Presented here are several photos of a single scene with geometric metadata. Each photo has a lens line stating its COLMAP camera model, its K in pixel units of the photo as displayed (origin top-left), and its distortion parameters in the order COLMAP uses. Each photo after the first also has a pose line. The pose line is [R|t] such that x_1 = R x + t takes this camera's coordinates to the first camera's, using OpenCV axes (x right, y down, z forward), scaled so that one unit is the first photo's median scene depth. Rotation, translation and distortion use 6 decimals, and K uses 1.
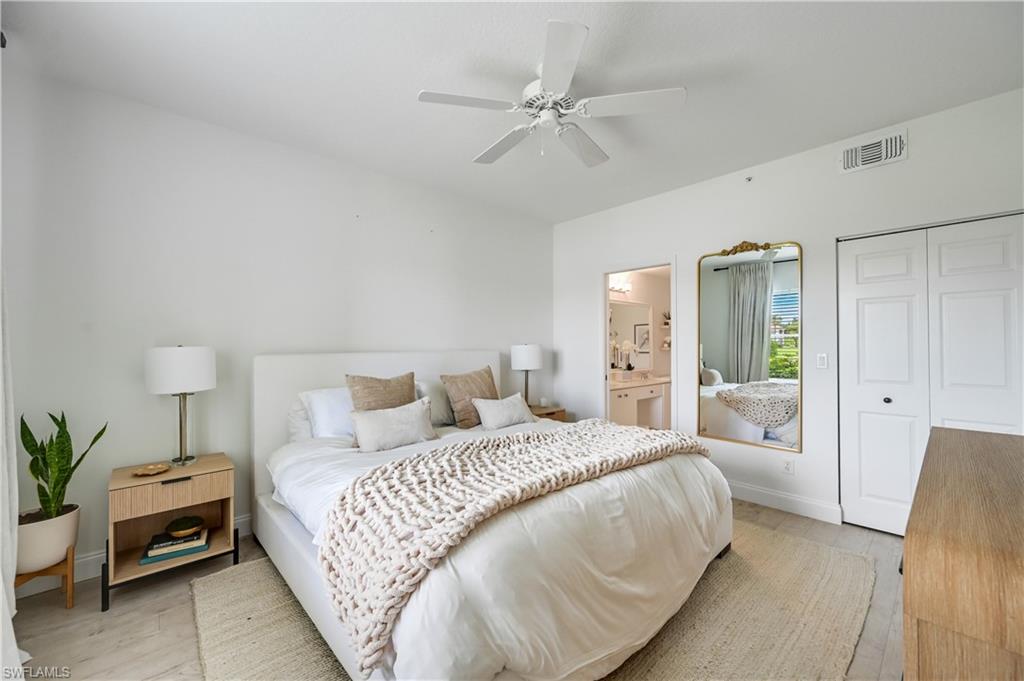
lens RADIAL K [[397.4, 0, 509.0], [0, 397.4, 343.0], [0, 0, 1]] dist [-0.000467, -0.000072]
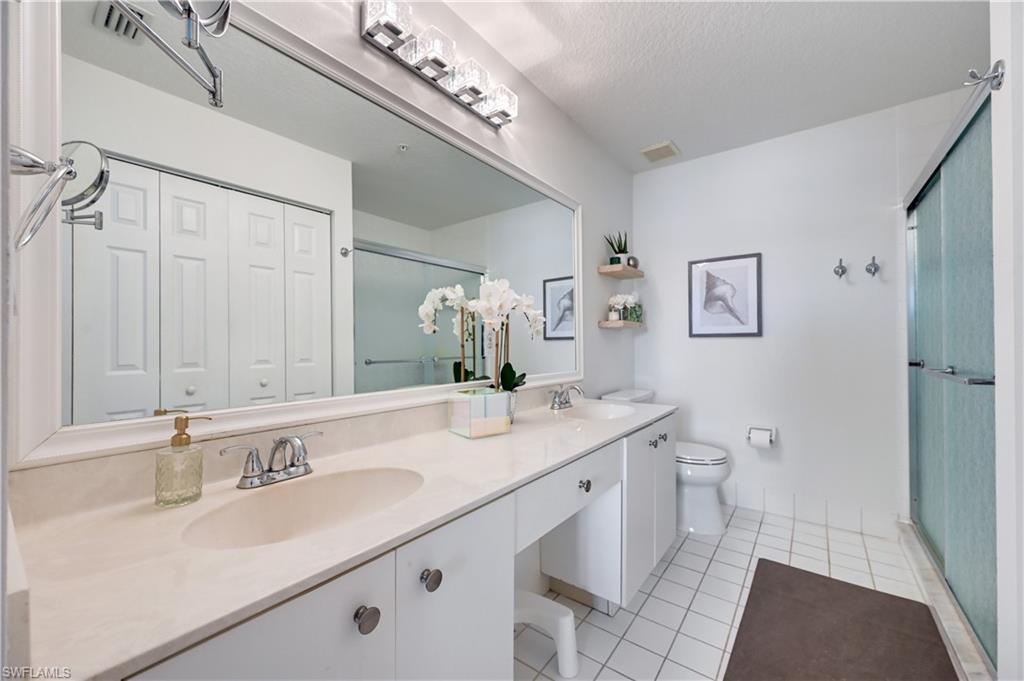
lens RADIAL K [[397.4, 0, 513.7], [0, 397.4, 339.6], [0, 0, 1]] dist [-0.000467, -0.000072]
pose [[0.981702, 0.002882, 0.190402, 0.221445], [-0.002245, 0.999991, -0.003559, 0.031331], [-0.190411, 0.003066, 0.981700, 0.631307]]
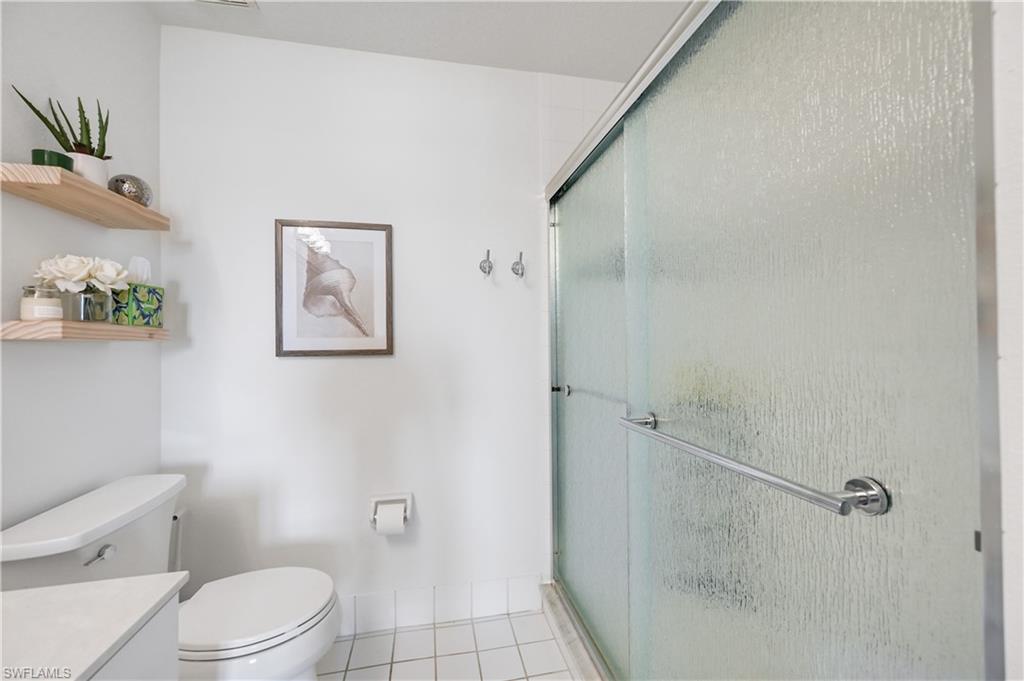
lens RADIAL K [[397.4, 0, 509.3], [0, 397.4, 341.5], [0, 0, 1]] dist [-0.000467, -0.000072]
pose [[0.502348, 0.006246, 0.864643, 0.358494], [-0.000504, 0.999976, -0.006930, 0.018909], [-0.864666, 0.003045, 0.502339, 0.782237]]
